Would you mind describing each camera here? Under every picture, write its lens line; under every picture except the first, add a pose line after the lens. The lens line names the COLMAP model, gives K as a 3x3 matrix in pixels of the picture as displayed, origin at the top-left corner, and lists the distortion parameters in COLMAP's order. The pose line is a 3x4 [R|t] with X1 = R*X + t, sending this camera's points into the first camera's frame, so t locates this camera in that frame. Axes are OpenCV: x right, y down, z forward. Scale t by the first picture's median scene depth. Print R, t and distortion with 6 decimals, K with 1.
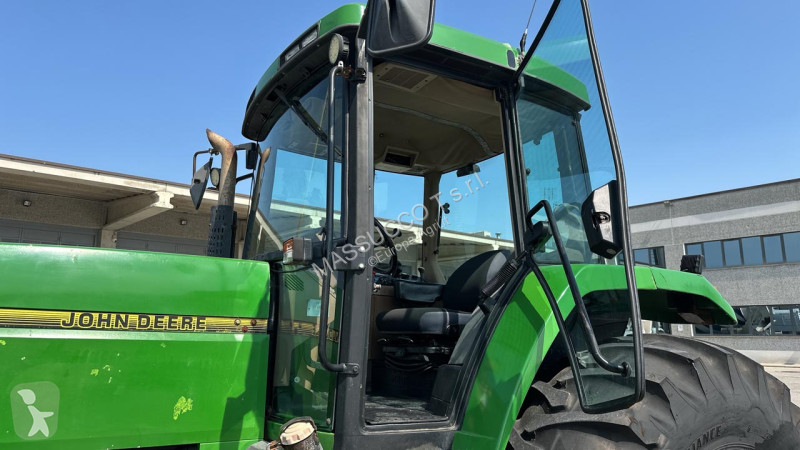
lens RADIAL K [[558.5, 0, 400.0], [0, 558.5, 225.0], [0, 0, 1]] dist [0.010906, -0.005722]
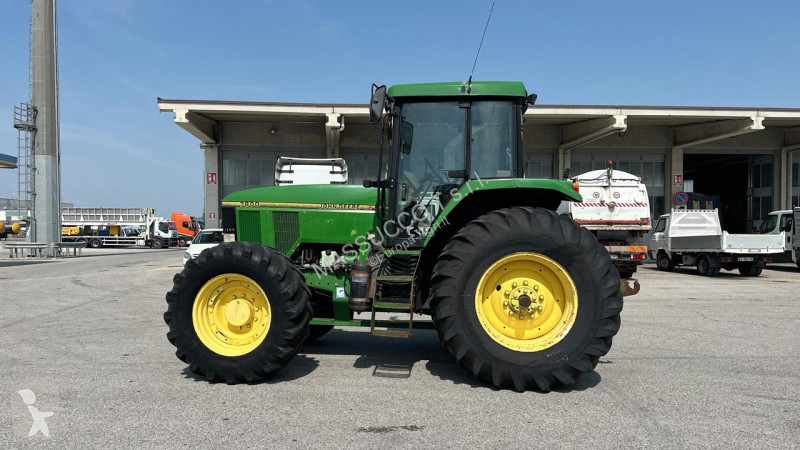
lens RADIAL K [[586.5, 0, 378.4], [0, 586.5, 243.0], [0, 0, 1]] dist [0.113197, -0.167411]
pose [[0.789026, 0.009314, -0.614289, 0.219064], [0.114667, 0.980082, 0.162145, -0.017481], [0.603564, -0.198376, 0.772242, -0.184852]]
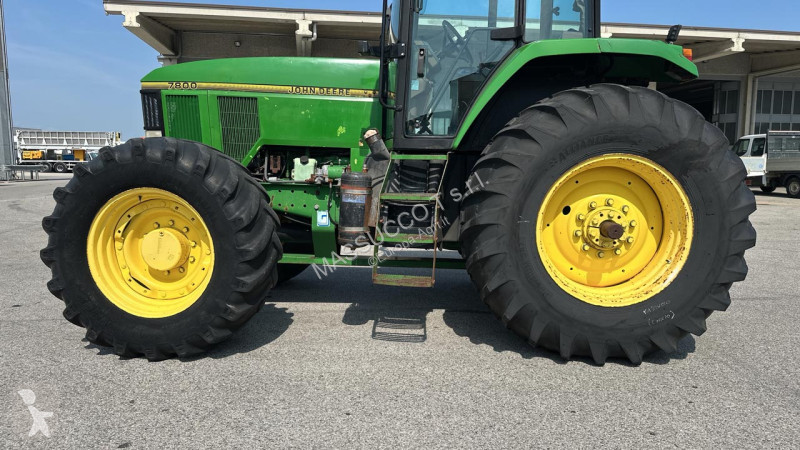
lens RADIAL K [[558.5, 0, 400.0], [0, 558.5, 225.0], [0, 0, 1]] dist [0.010906, -0.005722]
pose [[0.841877, 0.065041, -0.535736, 0.121052], [0.095505, 0.959086, 0.266519, 0.015372], [0.531152, -0.275542, 0.801221, -0.086215]]
